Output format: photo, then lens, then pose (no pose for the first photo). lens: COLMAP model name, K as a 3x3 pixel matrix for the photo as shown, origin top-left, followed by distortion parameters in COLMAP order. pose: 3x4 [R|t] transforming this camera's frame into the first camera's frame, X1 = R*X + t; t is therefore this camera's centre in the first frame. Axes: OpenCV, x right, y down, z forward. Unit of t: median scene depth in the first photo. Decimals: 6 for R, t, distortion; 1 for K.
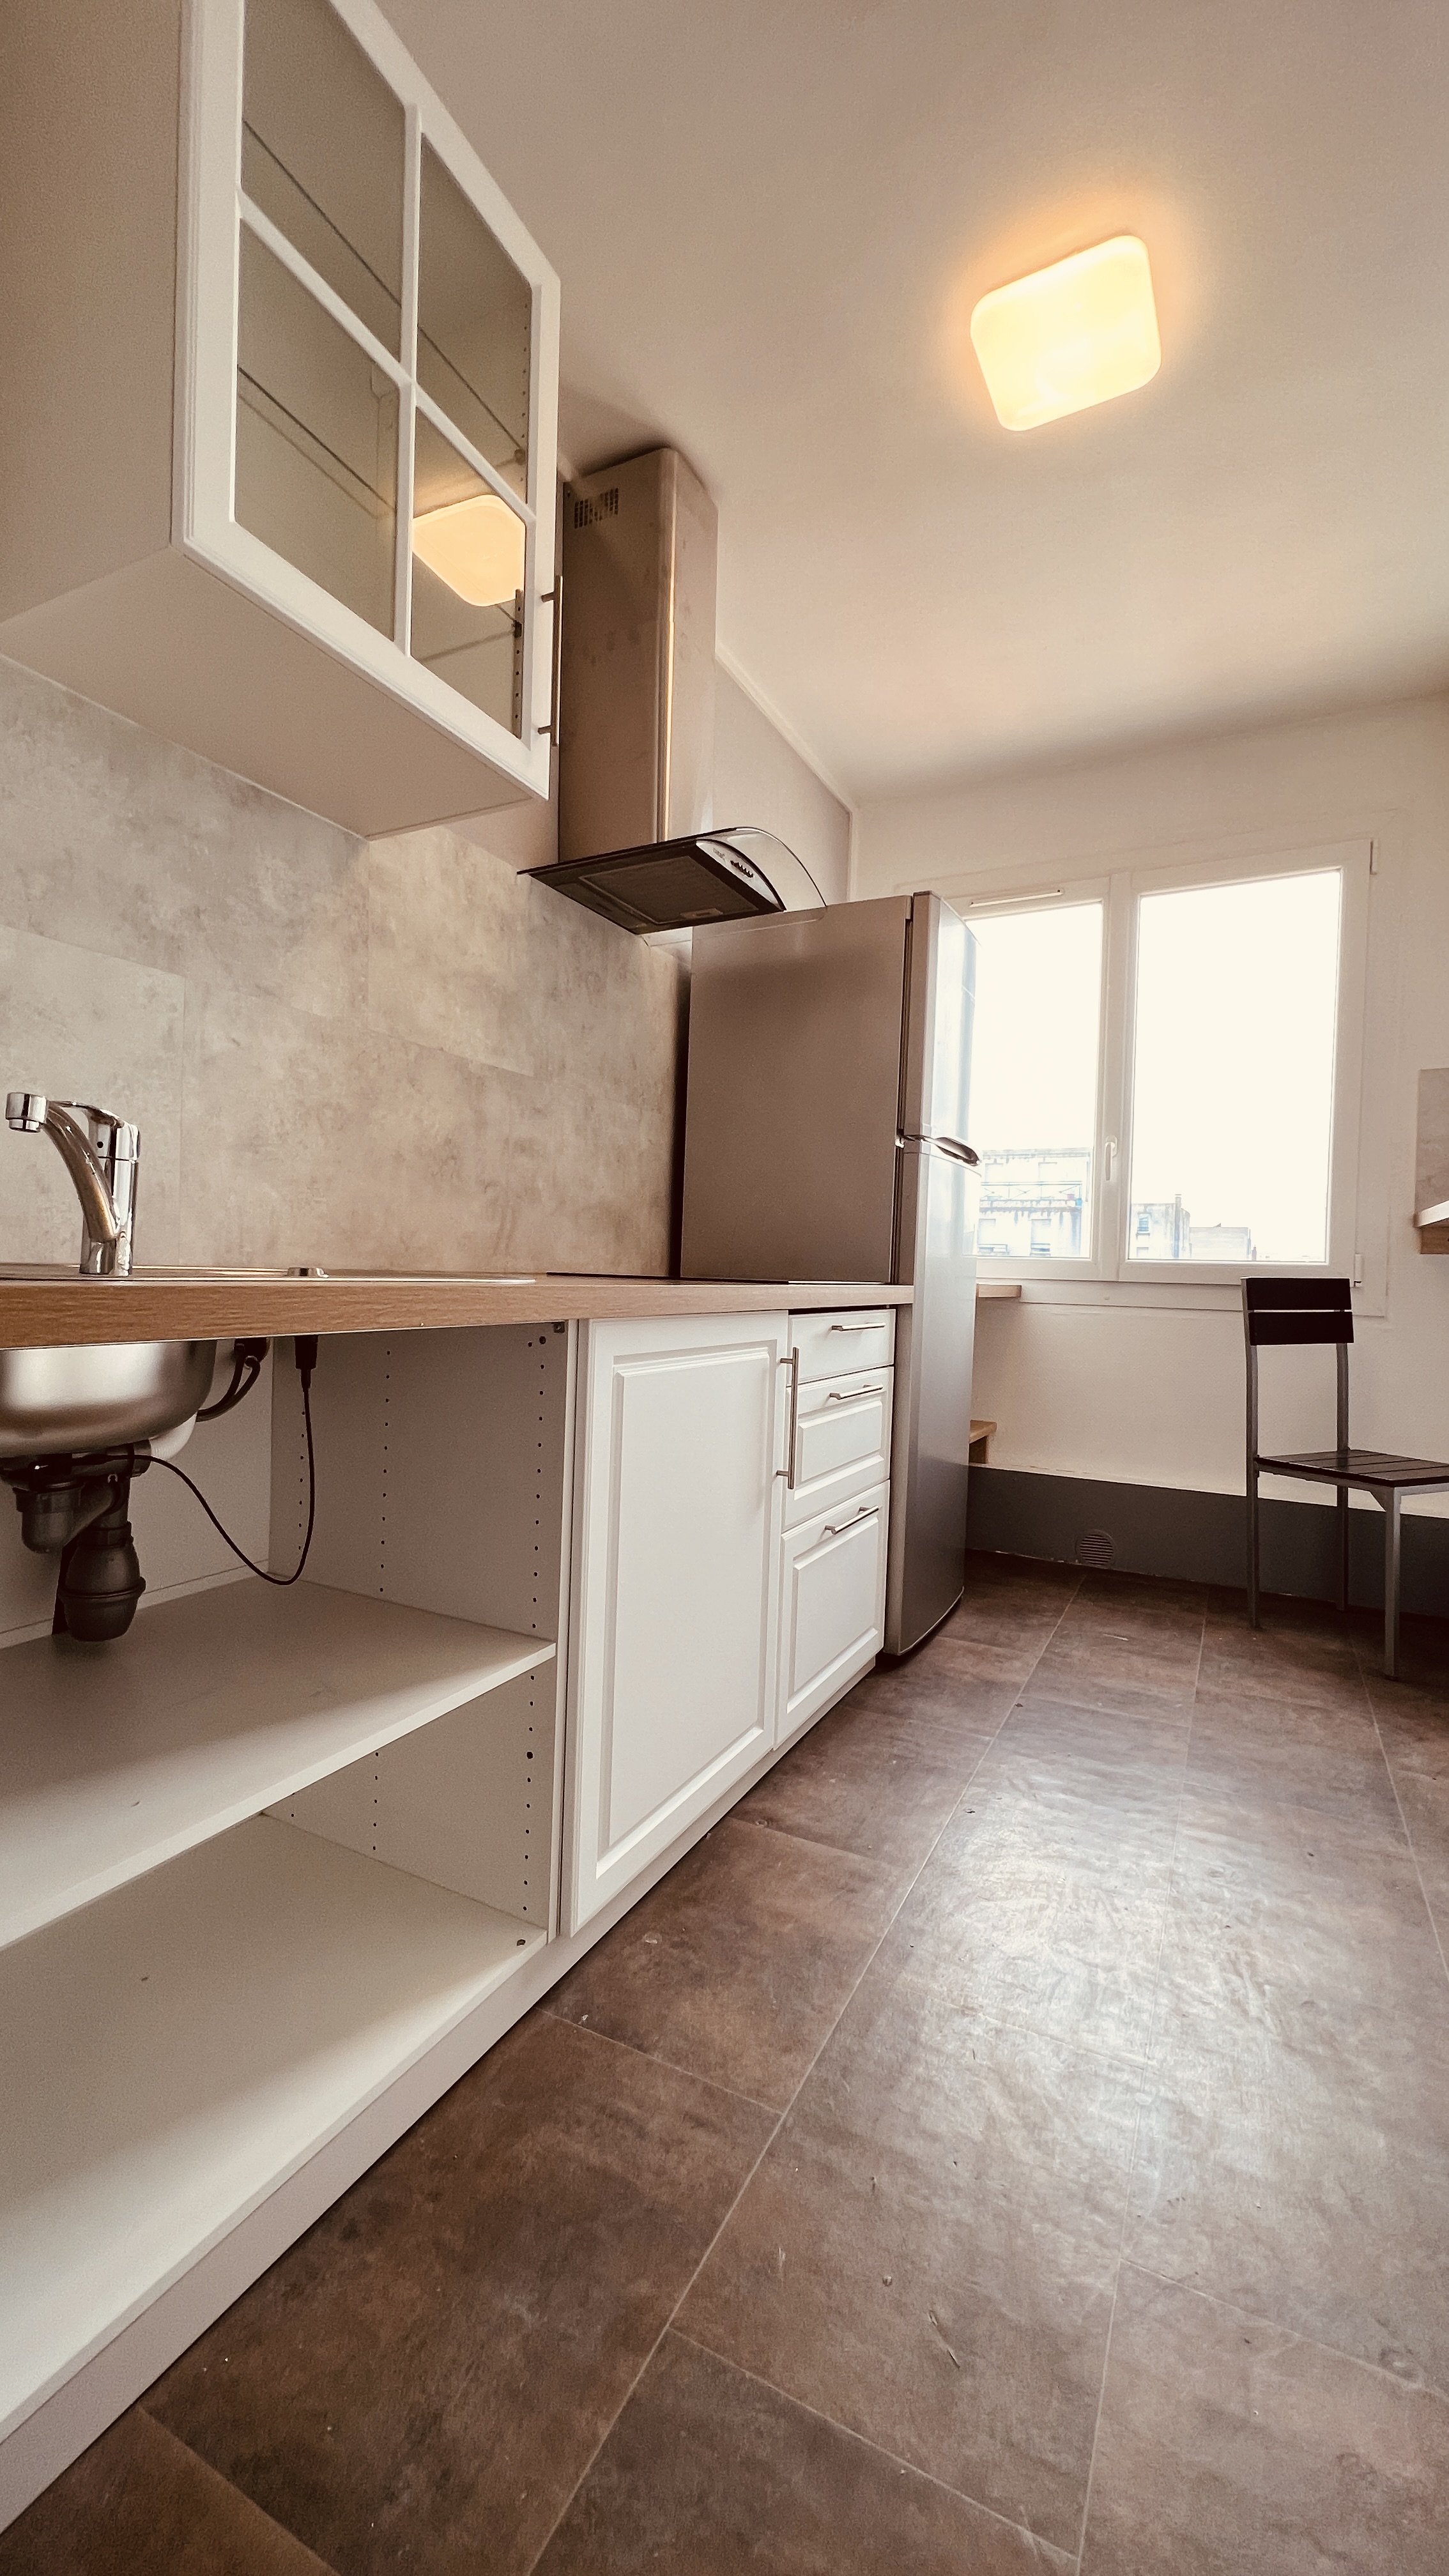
lens RADIAL K [[1021.3, 0, 720.3], [0, 1021.3, 1285.2], [0, 0, 1]] dist [0.003073, 0.000079]
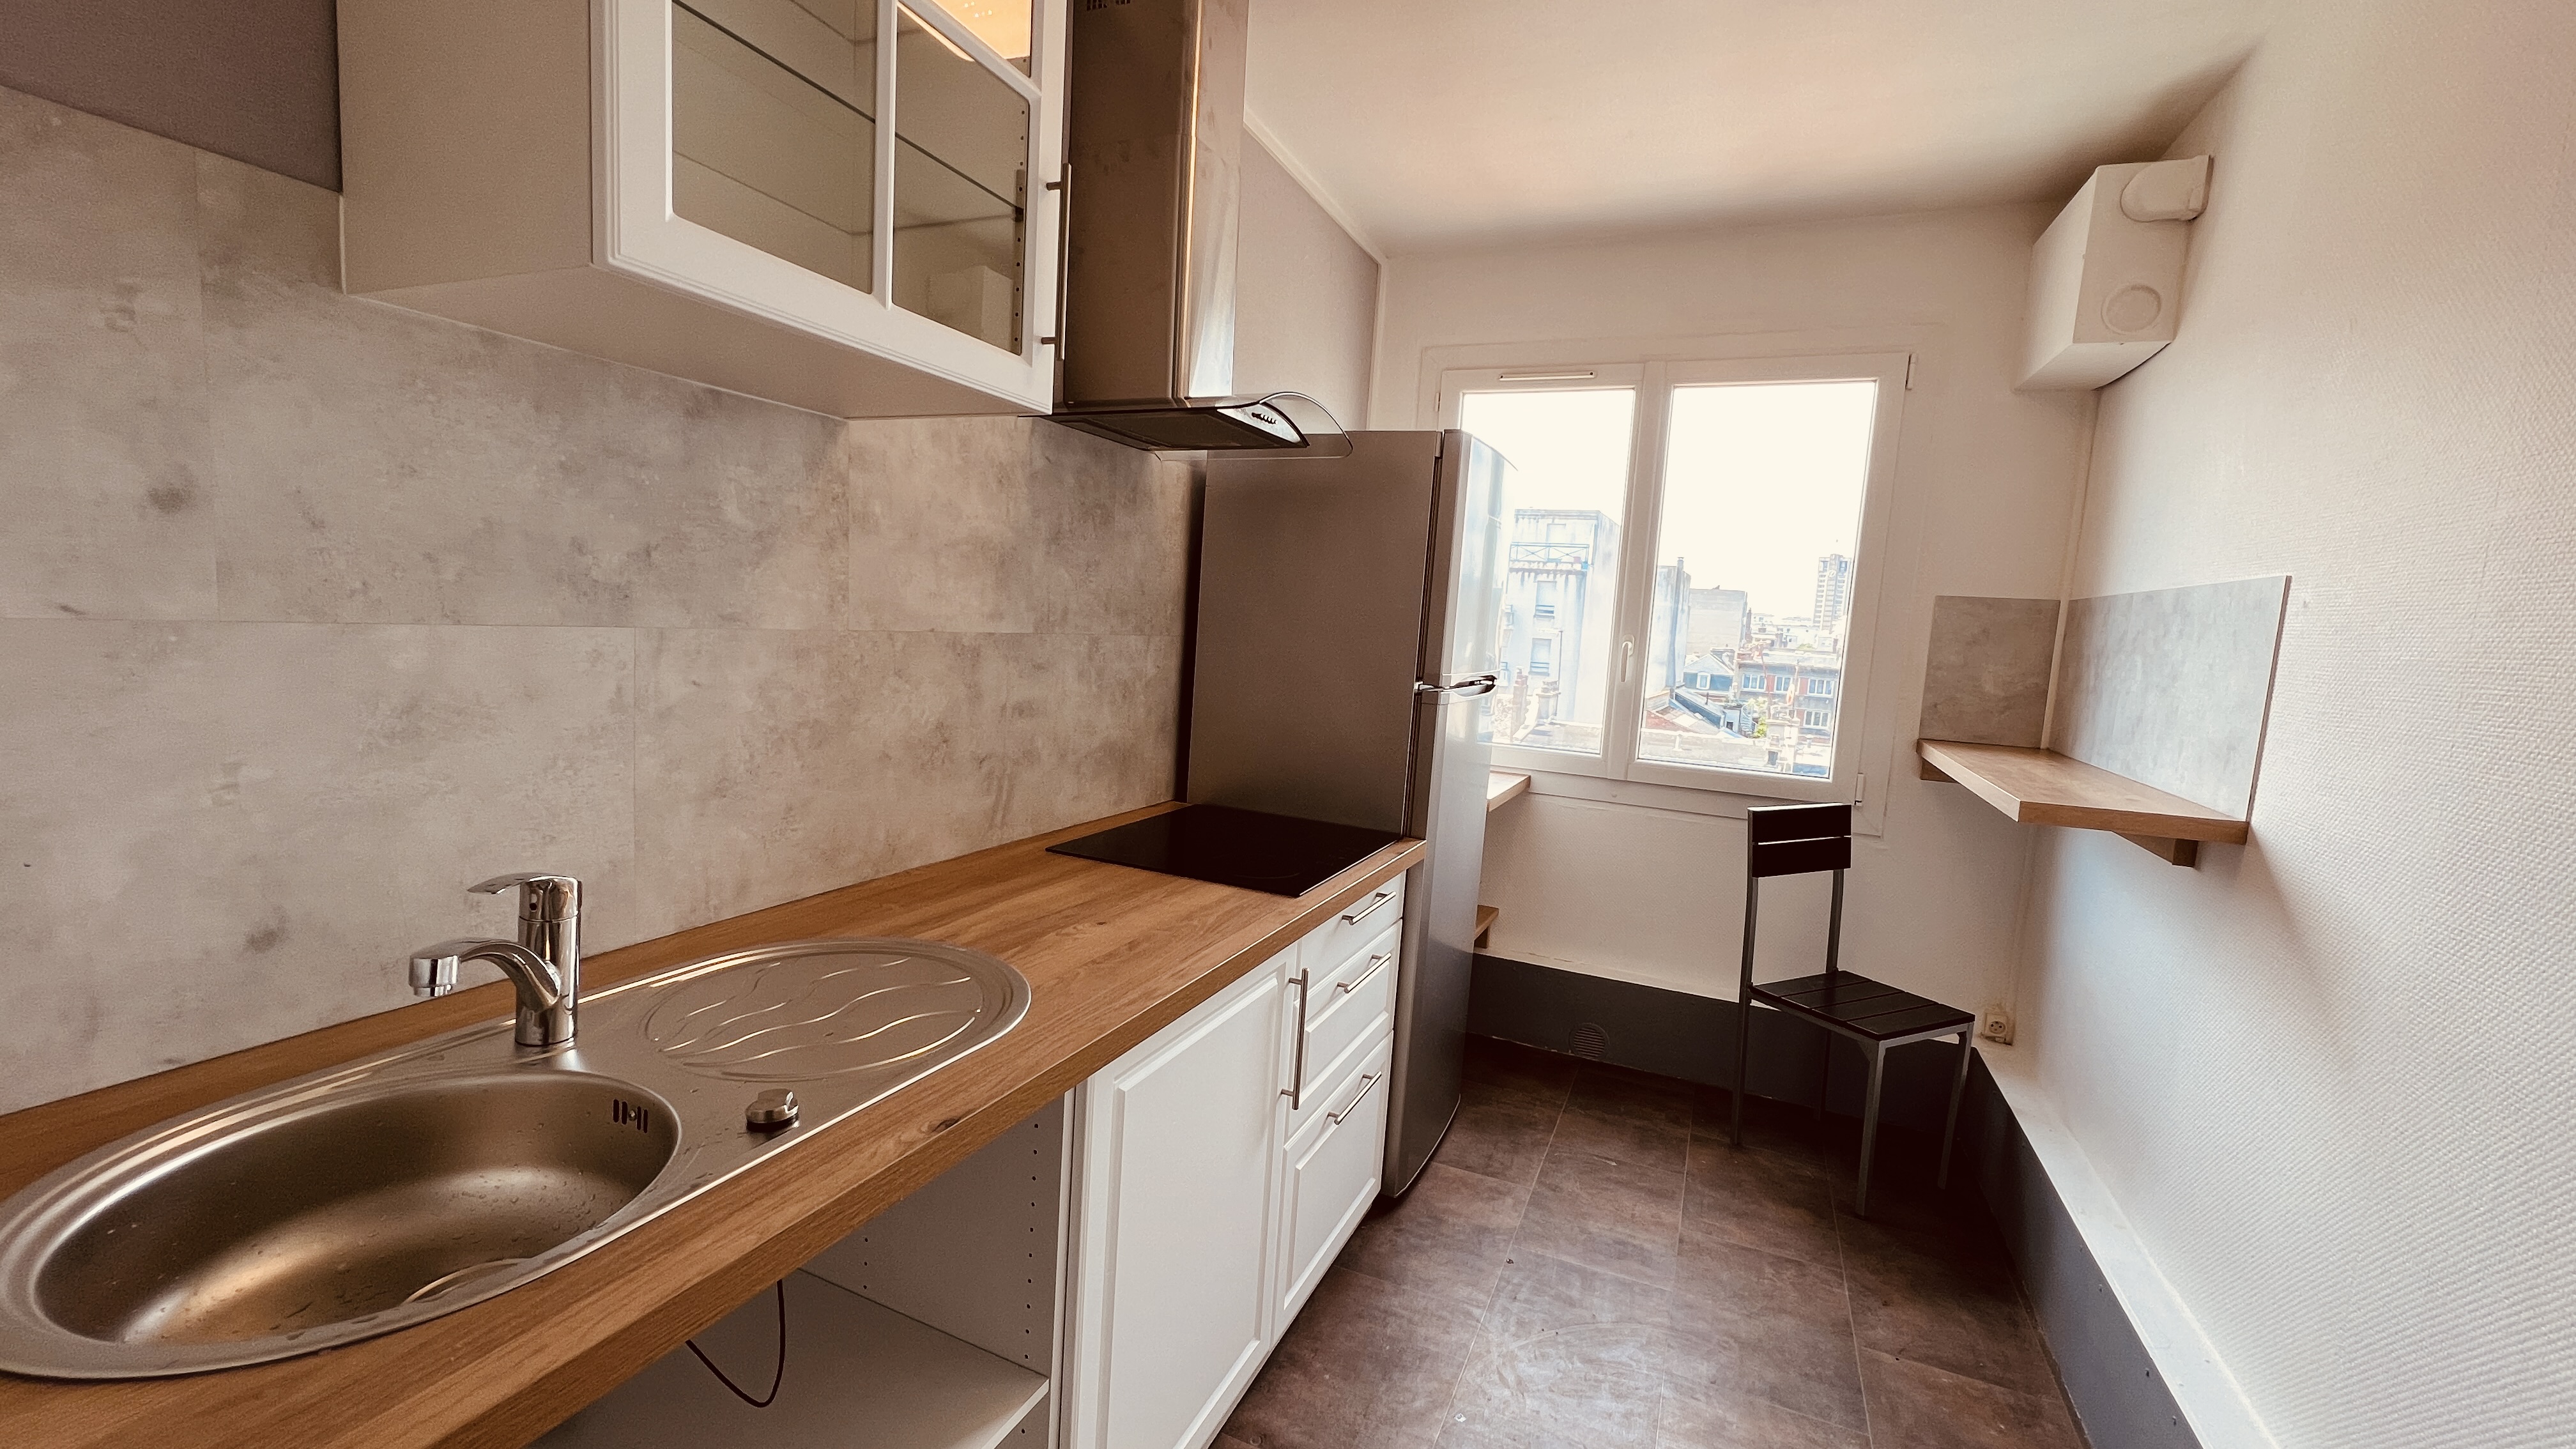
lens RADIAL K [[1021.3, 0, 1289.7], [0, 1021.3, 721.7], [0, 0, 1]] dist [0.003073, 0.000079]
pose [[0.997556, 0.026244, 0.064749, -0.008102], [-0.032179, 0.995202, 0.092396, -0.220898], [-0.062014, -0.094254, 0.993615, 0.051739]]
